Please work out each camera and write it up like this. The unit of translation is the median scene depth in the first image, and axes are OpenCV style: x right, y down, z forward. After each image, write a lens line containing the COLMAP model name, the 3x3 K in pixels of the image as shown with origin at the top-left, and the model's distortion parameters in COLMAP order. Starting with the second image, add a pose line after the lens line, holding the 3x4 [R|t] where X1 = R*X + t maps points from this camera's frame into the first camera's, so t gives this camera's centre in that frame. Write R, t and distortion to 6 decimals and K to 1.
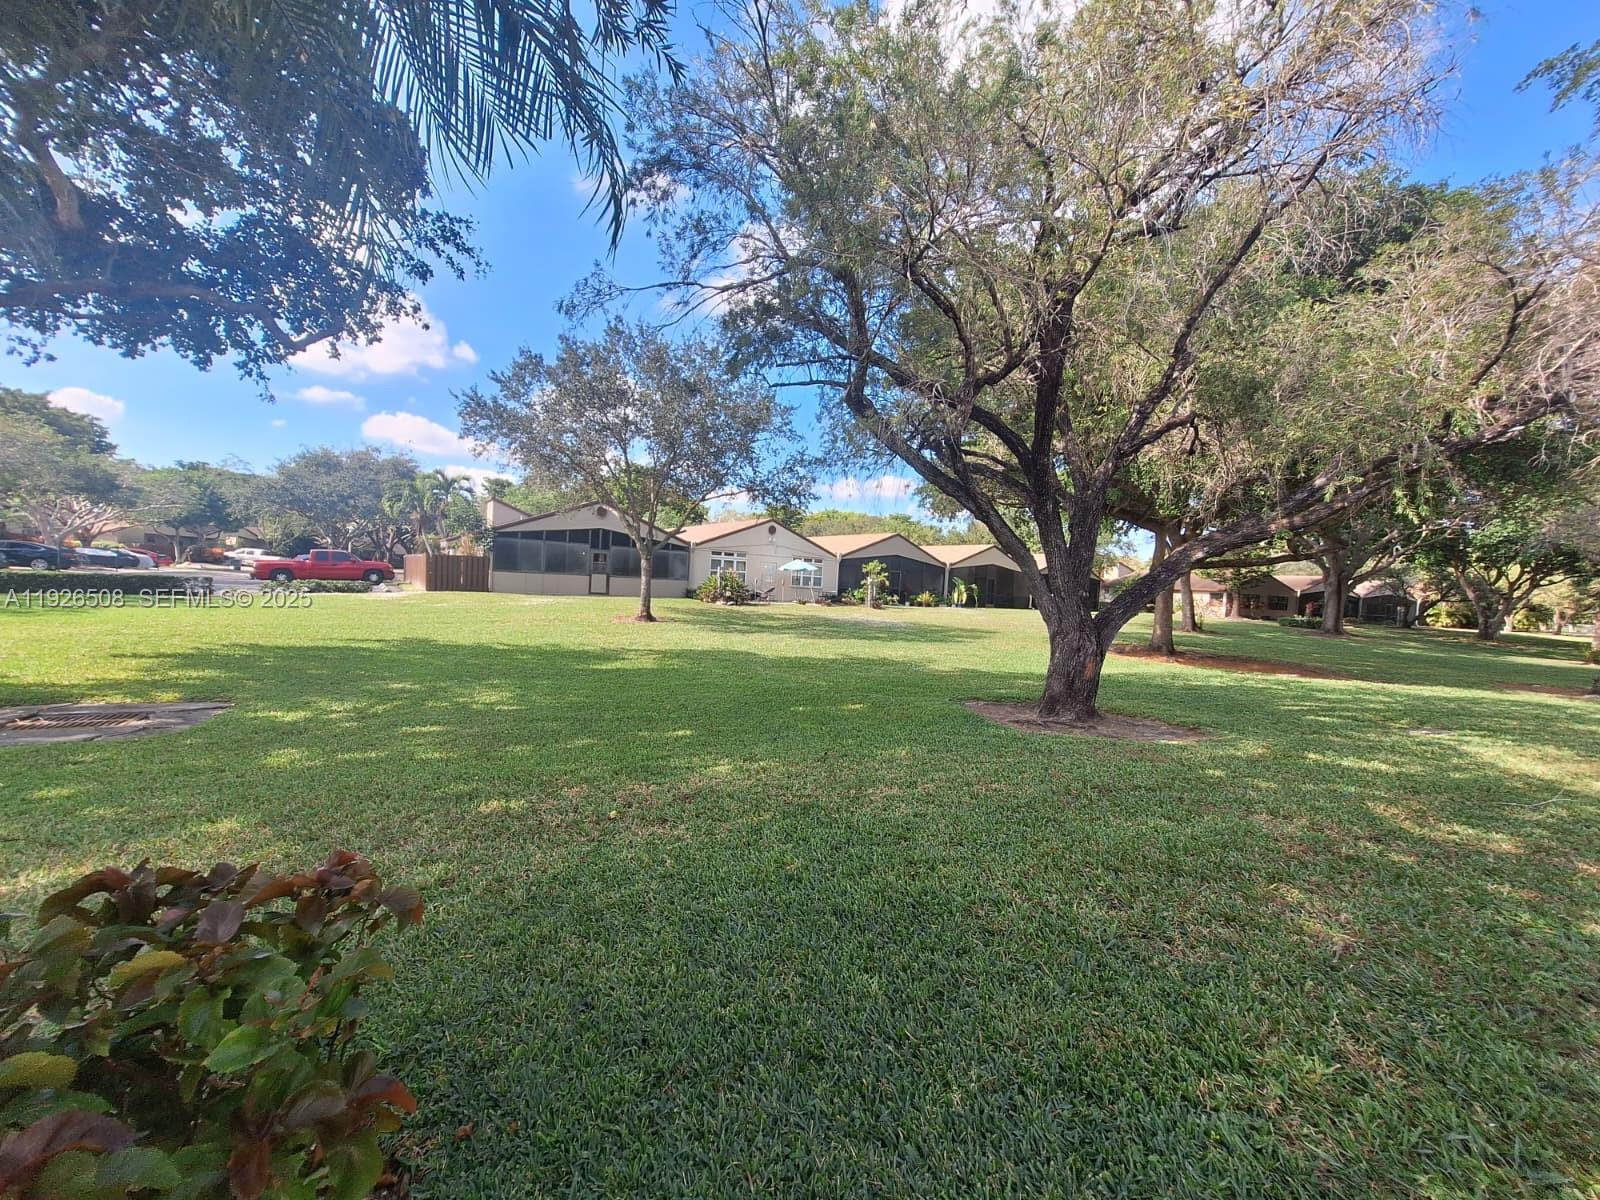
lens RADIAL K [[632.6, 0, 800.2], [0, 632.6, 606.1], [0, 0, 1]] dist [-0.007084, -0.000591]
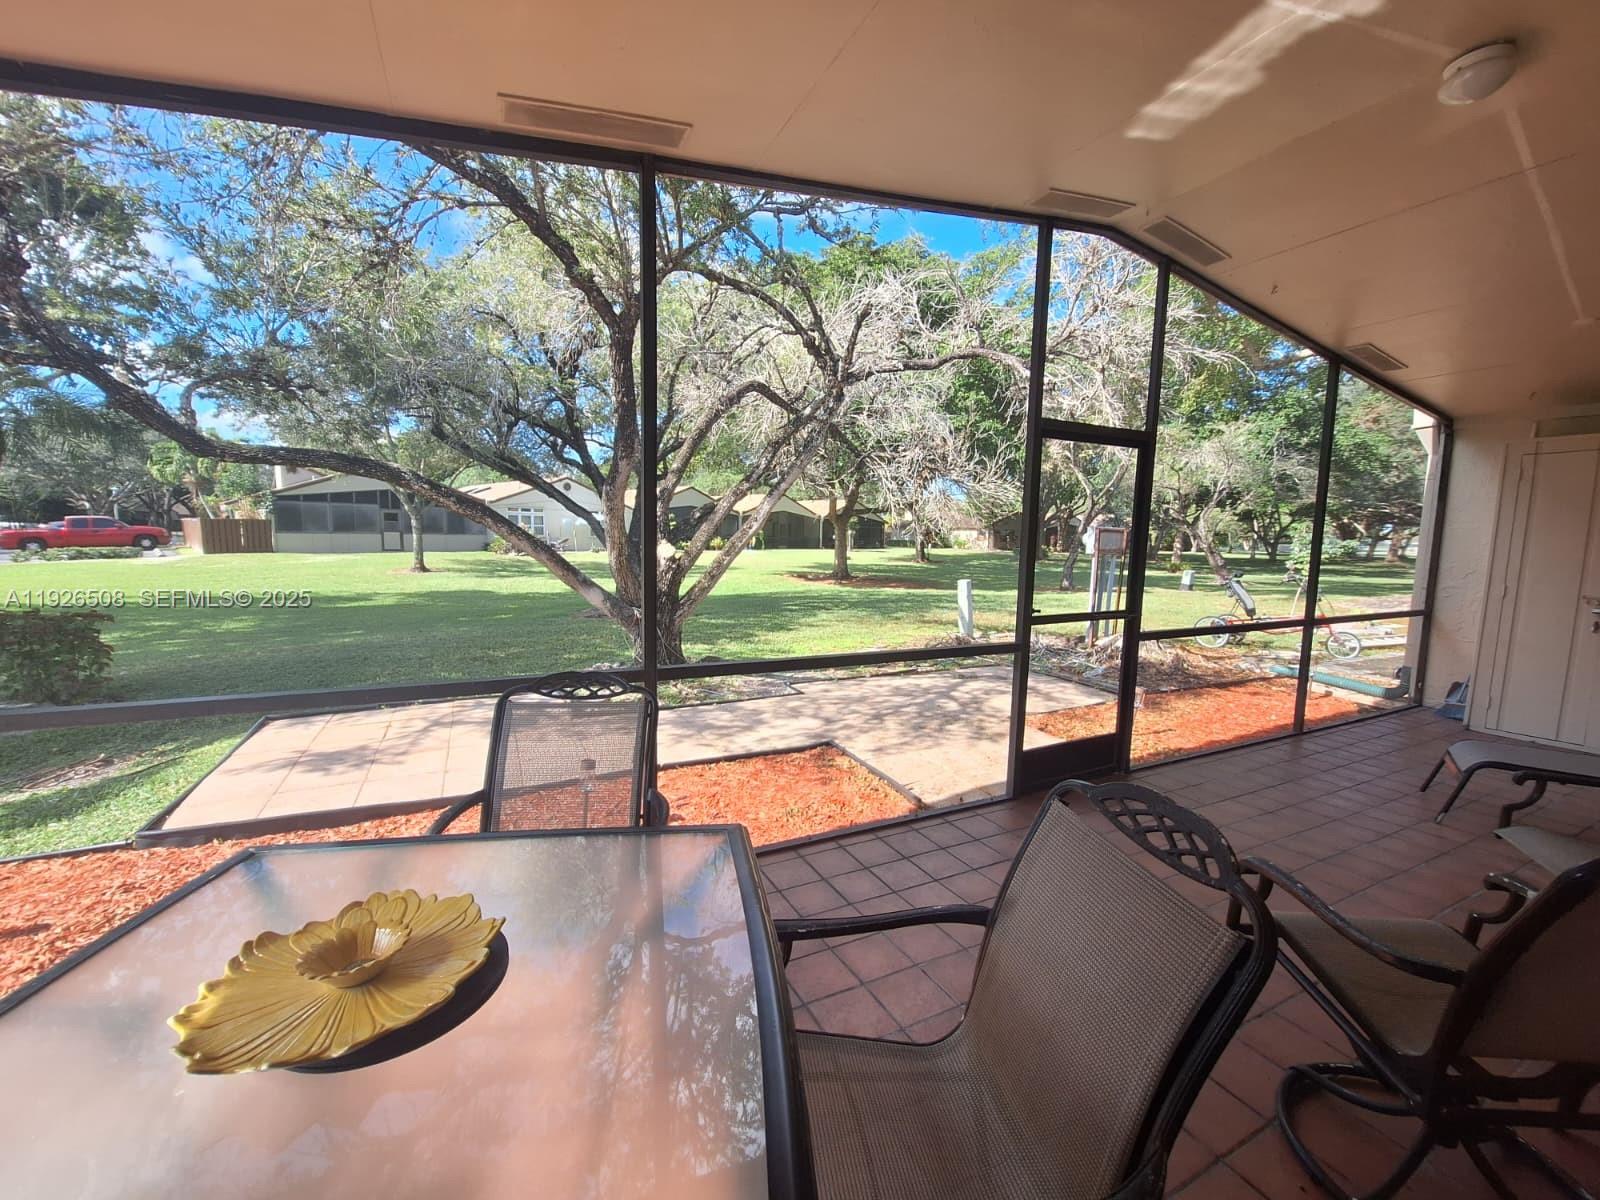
lens RADIAL K [[621.3, 0, 800.0], [0, 621.3, 600.0], [0, 0, 1]] dist [-0.000714, -0.000545]
pose [[0.978377, -0.055518, 0.199239, 0.139413], [0.040019, 0.995911, 0.080991, 0.006975], [-0.202921, -0.071266, 0.976598, -0.179988]]
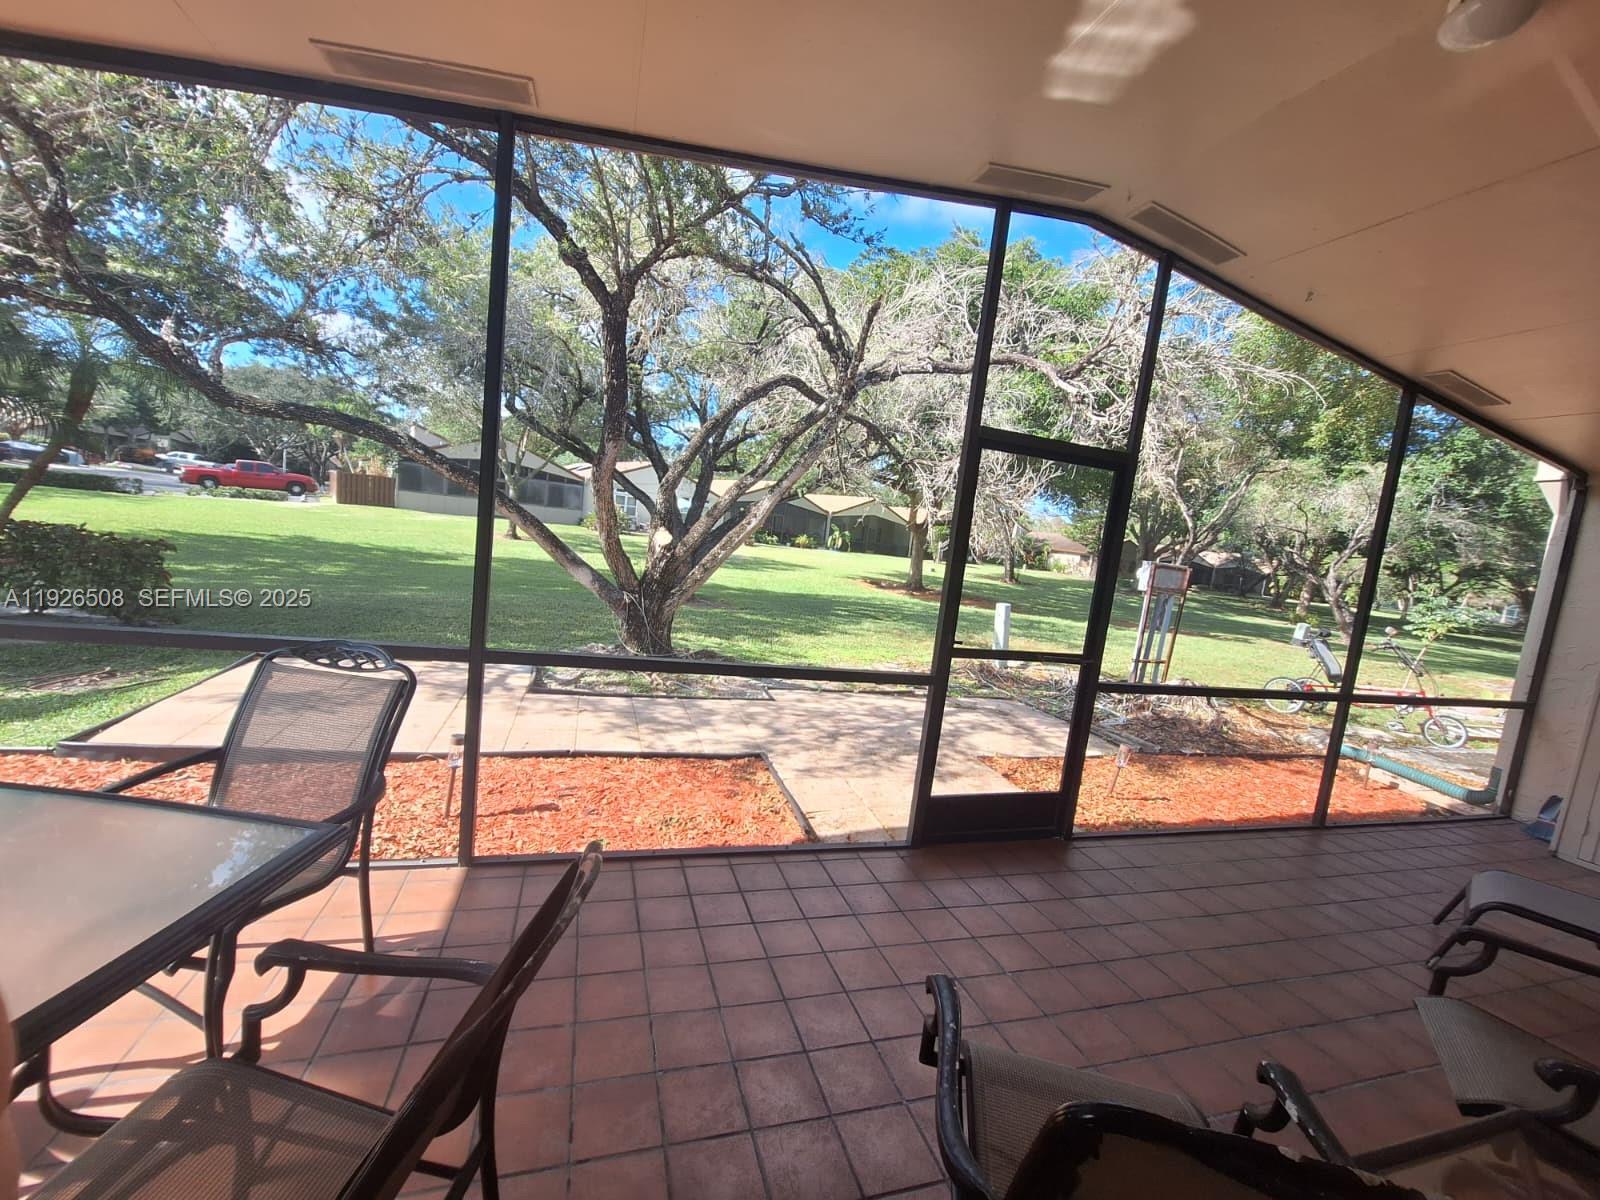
lens RADIAL K [[626.6, 0, 803.3], [0, 626.6, 600.6], [0, 0, 1]] dist [-0.001720, 0.000311]
pose [[0.996459, 0.058845, 0.060052, 0.170238], [-0.063536, 0.994811, 0.079460, 0.006734], [-0.055065, -0.082994, 0.995028, -0.177539]]
